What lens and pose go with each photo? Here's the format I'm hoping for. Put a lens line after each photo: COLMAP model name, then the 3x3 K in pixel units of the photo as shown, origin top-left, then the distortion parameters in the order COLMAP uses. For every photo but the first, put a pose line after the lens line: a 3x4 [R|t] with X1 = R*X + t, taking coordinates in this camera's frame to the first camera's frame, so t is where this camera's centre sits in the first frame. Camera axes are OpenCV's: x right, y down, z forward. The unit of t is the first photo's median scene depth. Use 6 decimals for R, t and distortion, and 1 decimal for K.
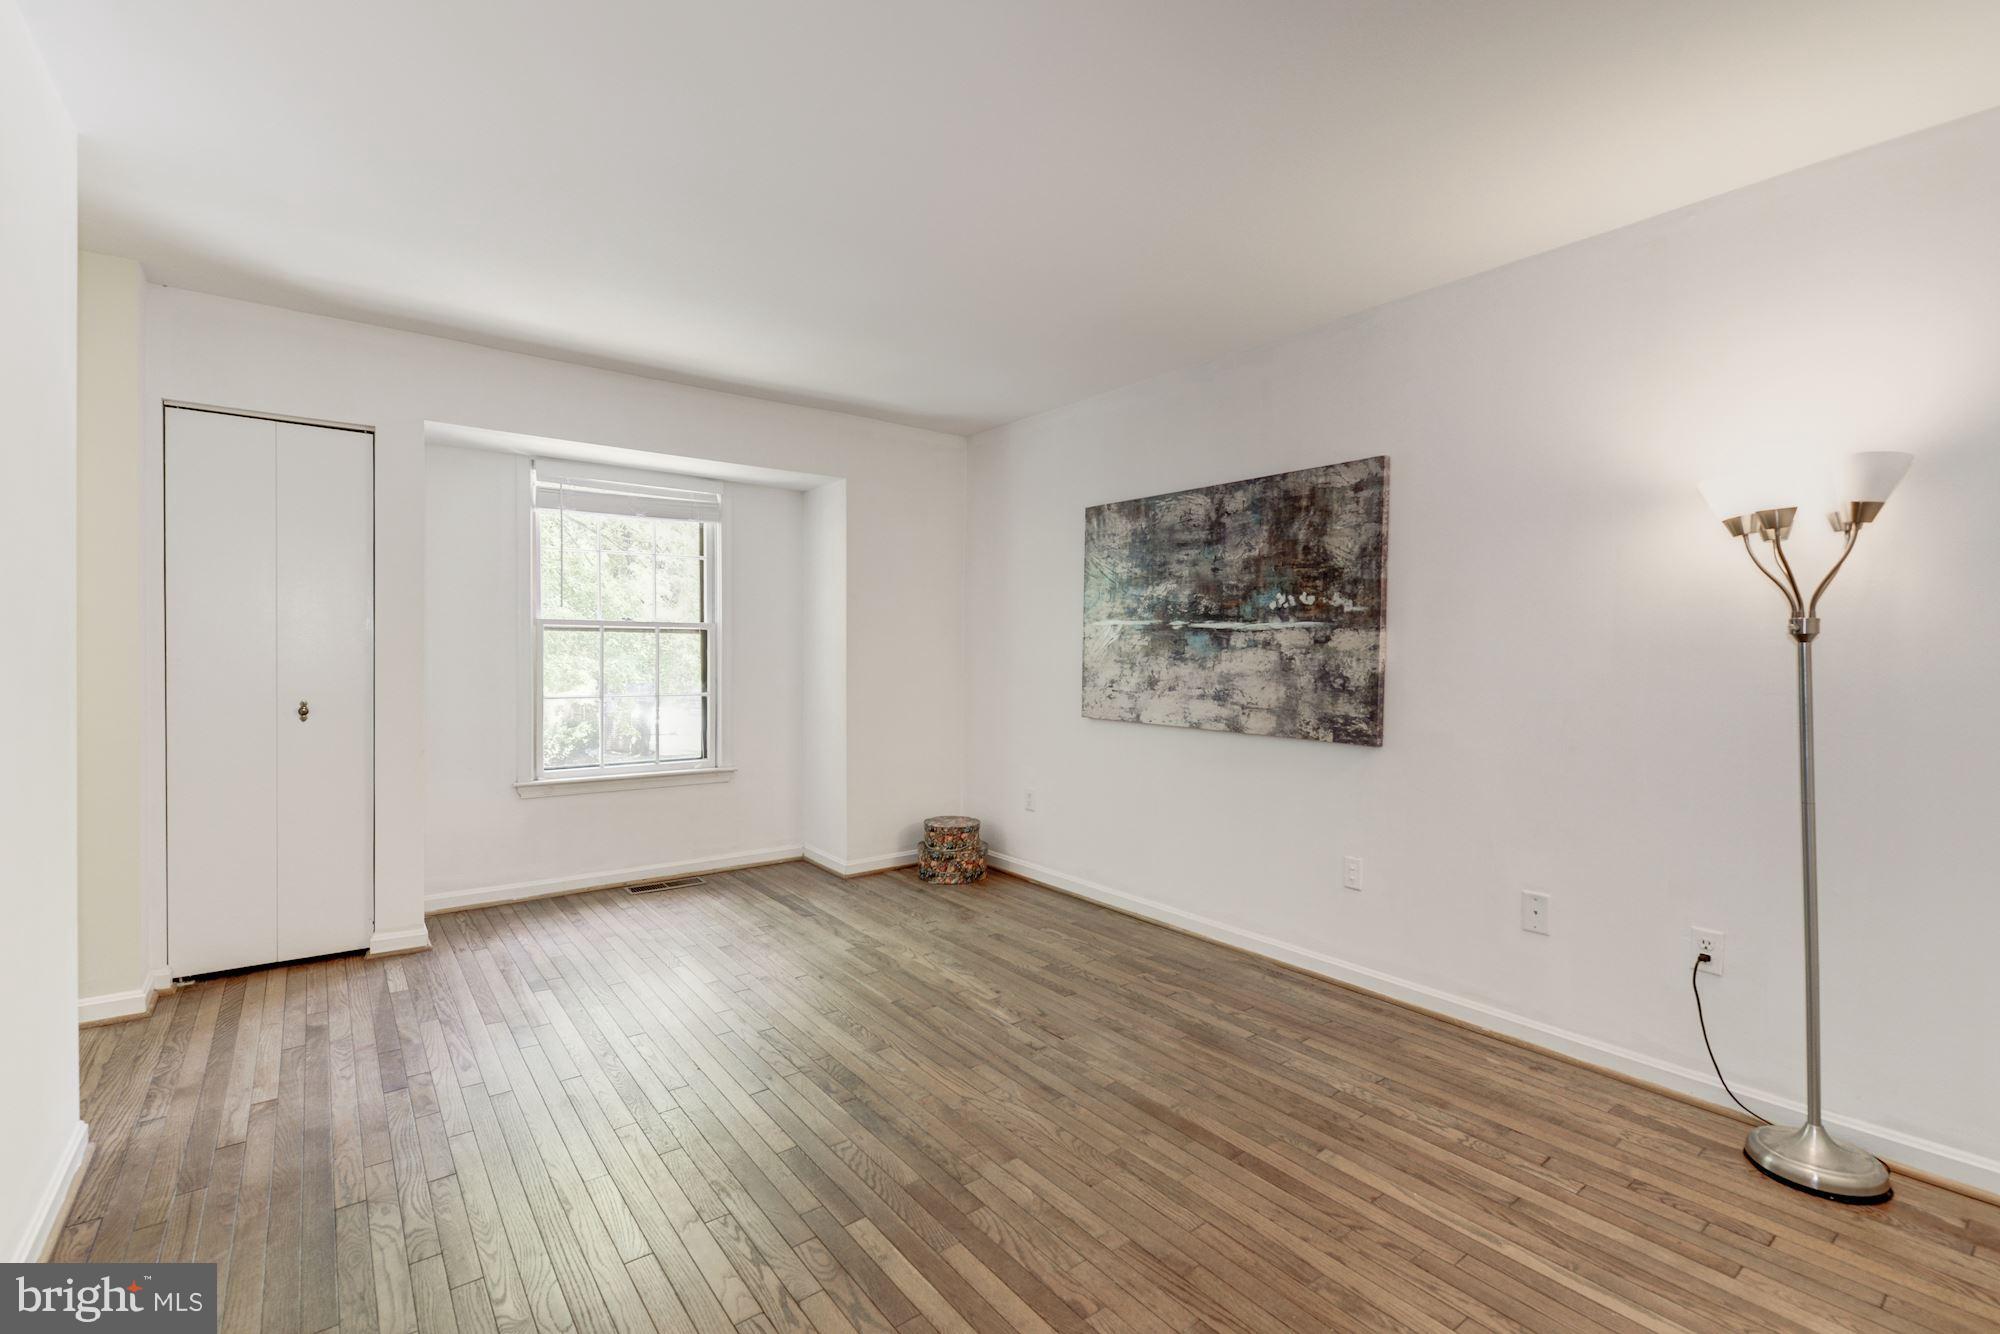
lens RADIAL K [[857.3, 0, 994.1], [0, 857.3, 656.9], [0, 0, 1]] dist [0.010783, -0.004960]
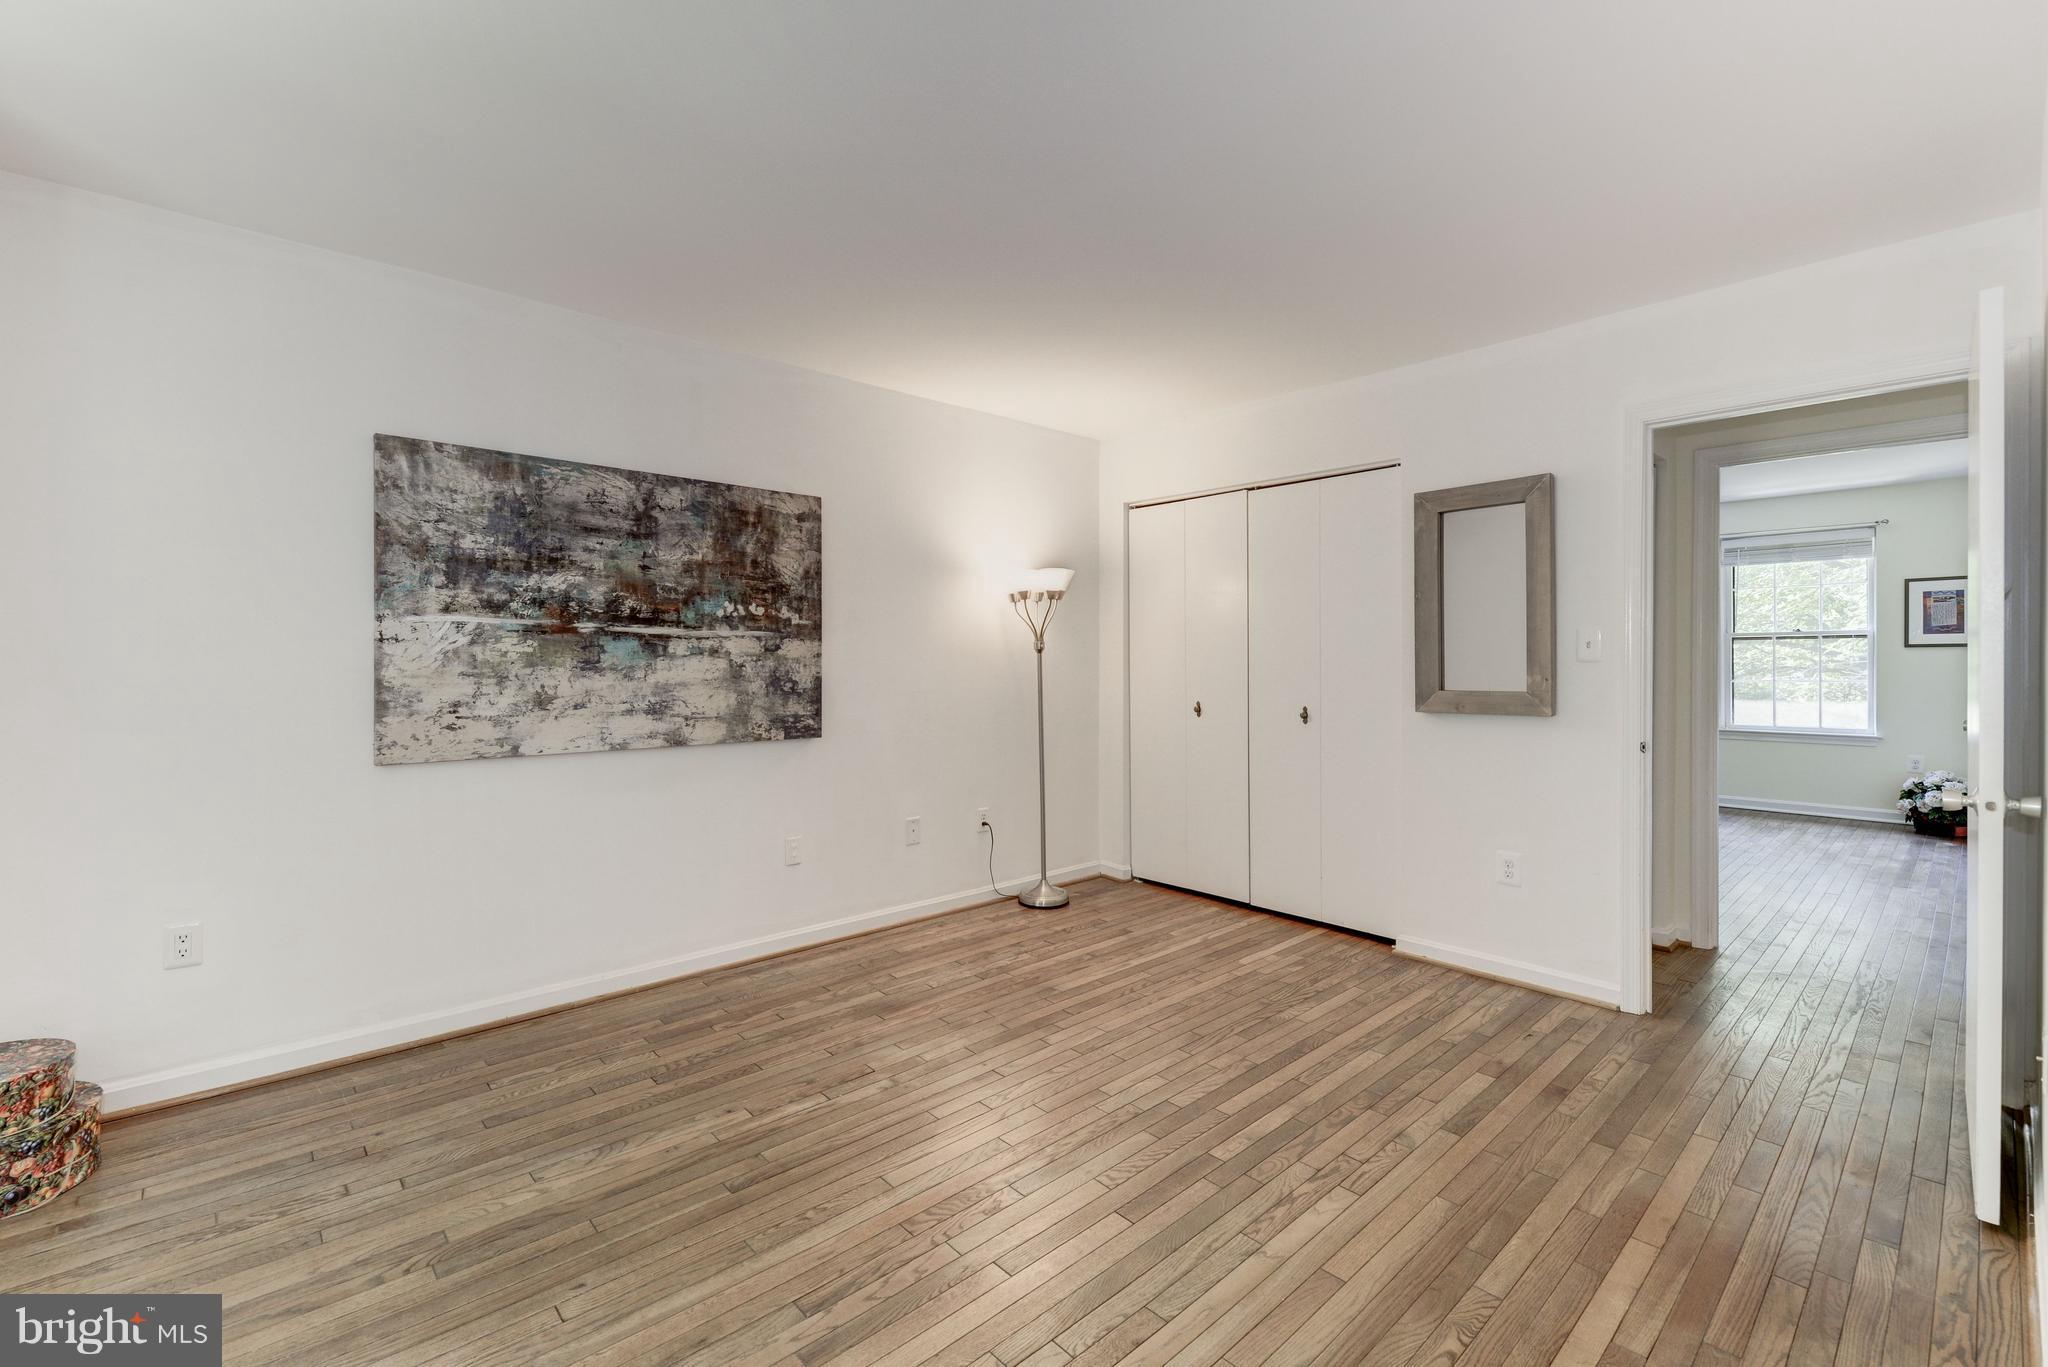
lens RADIAL K [[877.9, 0, 998.9], [0, 877.9, 656.3], [0, 0, 1]] dist [0.010783, -0.004960]
pose [[-0.057888, -0.006608, 0.998301, -0.762130], [0.006156, 0.999957, 0.006976, -0.015733], [-0.998304, 0.006549, -0.057845, 0.780880]]
